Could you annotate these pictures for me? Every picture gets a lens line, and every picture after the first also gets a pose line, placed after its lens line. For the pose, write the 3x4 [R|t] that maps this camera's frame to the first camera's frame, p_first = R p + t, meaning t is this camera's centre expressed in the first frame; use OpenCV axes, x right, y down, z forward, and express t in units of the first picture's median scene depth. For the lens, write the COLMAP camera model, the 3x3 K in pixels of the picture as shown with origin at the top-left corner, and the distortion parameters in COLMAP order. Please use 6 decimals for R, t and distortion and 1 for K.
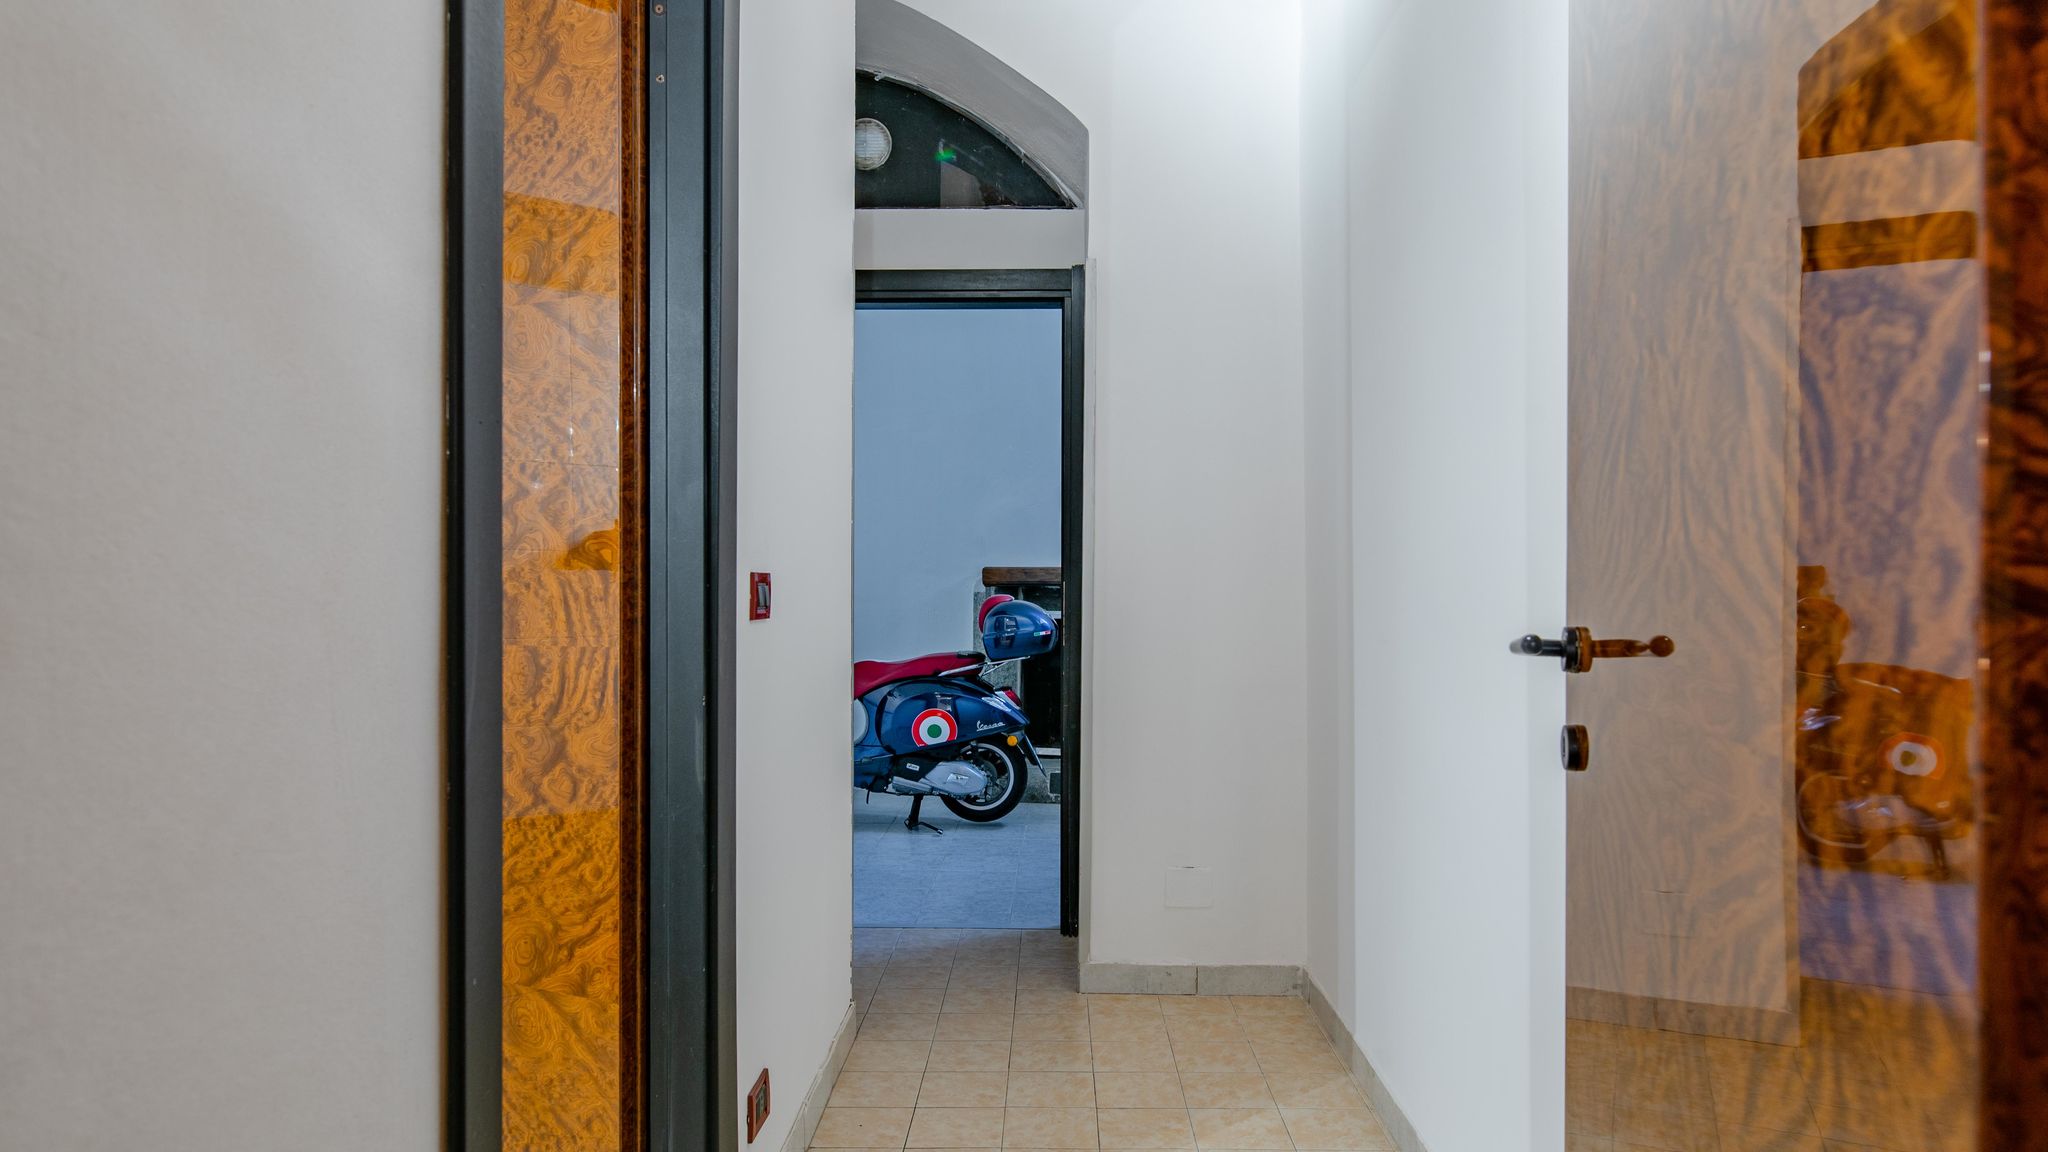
lens RADIAL K [[1258.8, 0, 1013.5], [0, 1258.8, 575.8], [0, 0, 1]] dist [-0.000684, -0.001555]
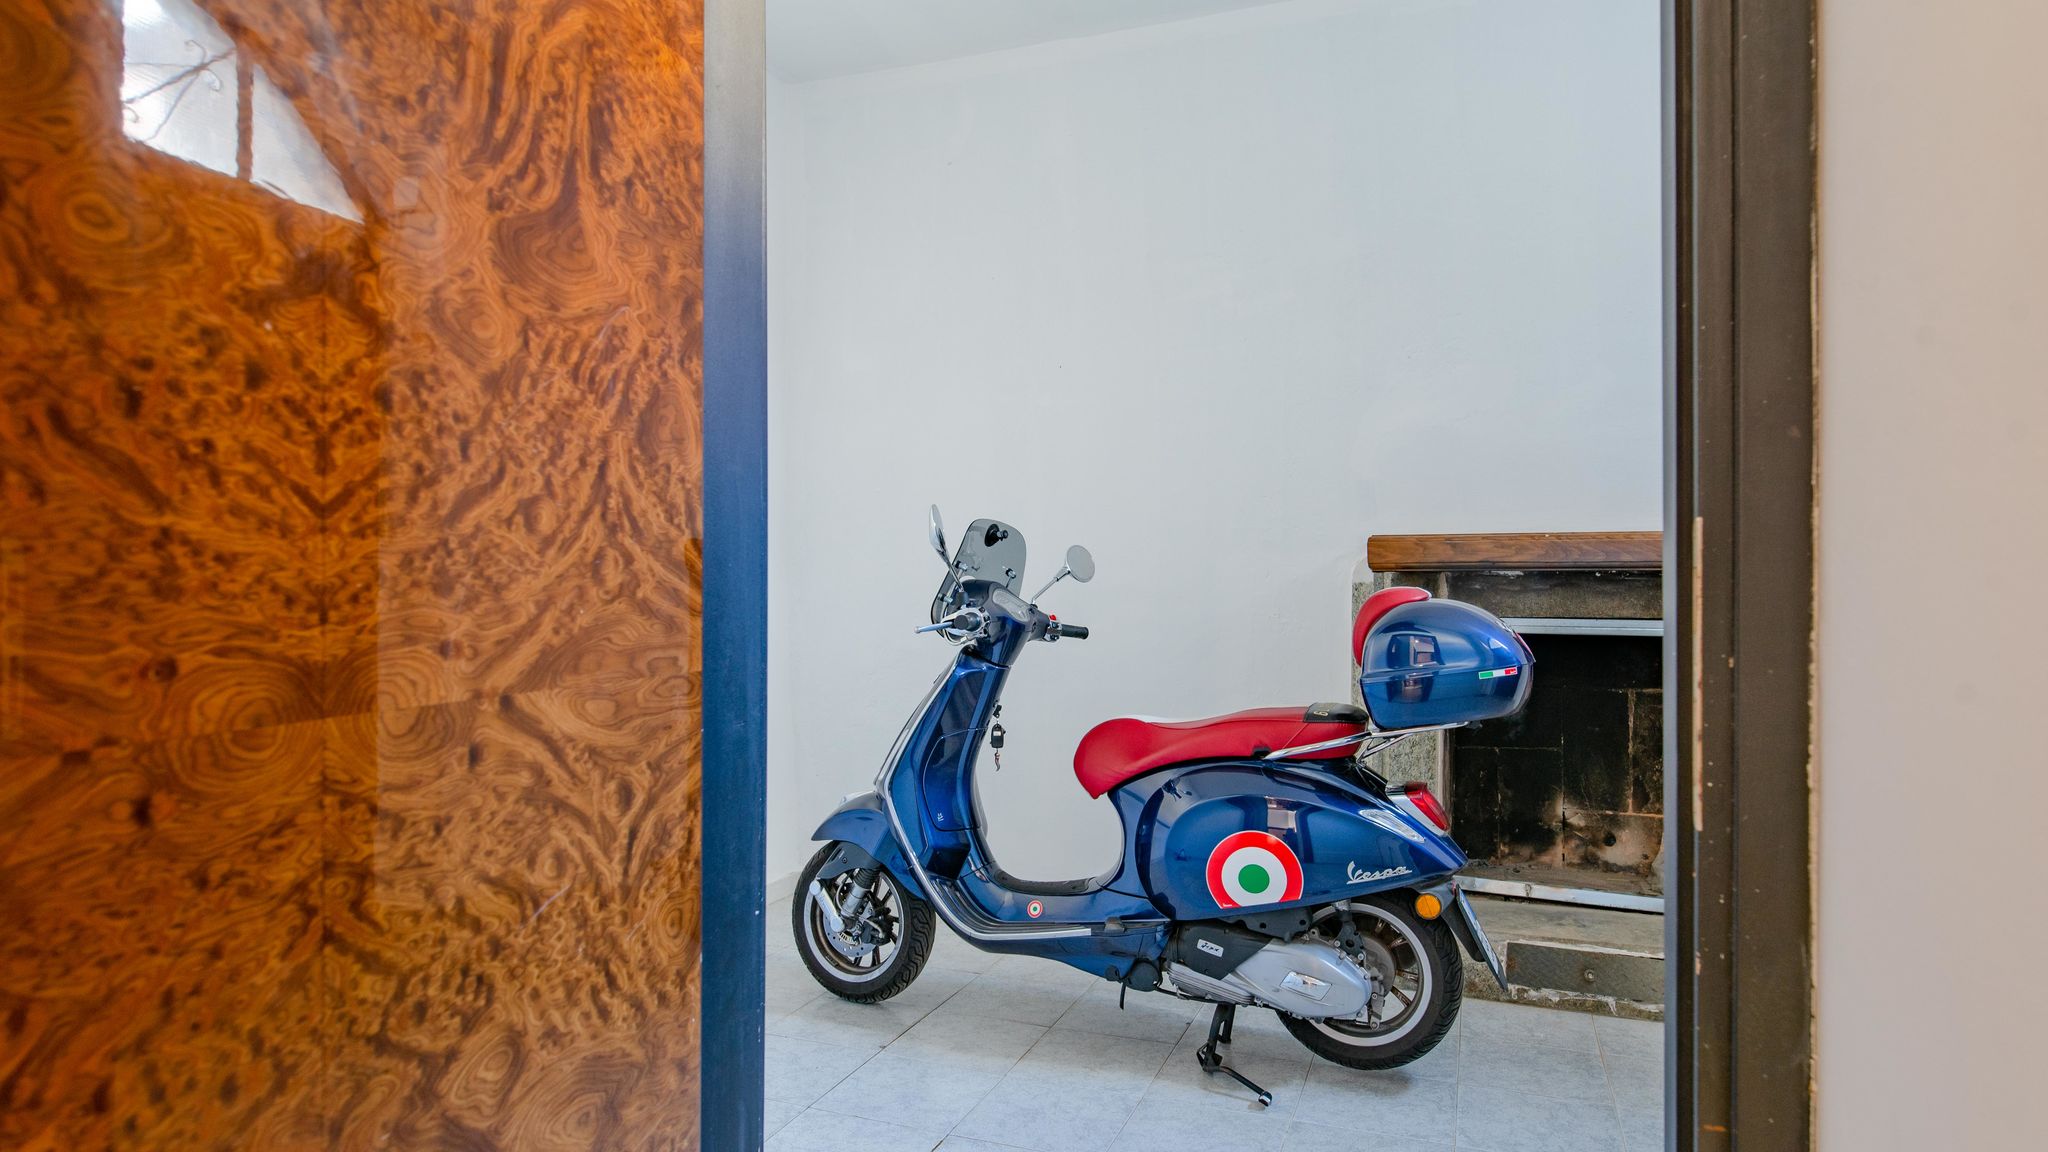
lens RADIAL K [[1258.8, 0, 1013.5], [0, 1258.8, 575.8], [0, 0, 1]] dist [-0.000684, -0.001555]
pose [[0.950809, -0.004461, -0.309746, -0.002158], [0.006701, 0.999959, 0.006170, 0.006696], [0.309705, -0.007942, 0.950799, 0.513074]]
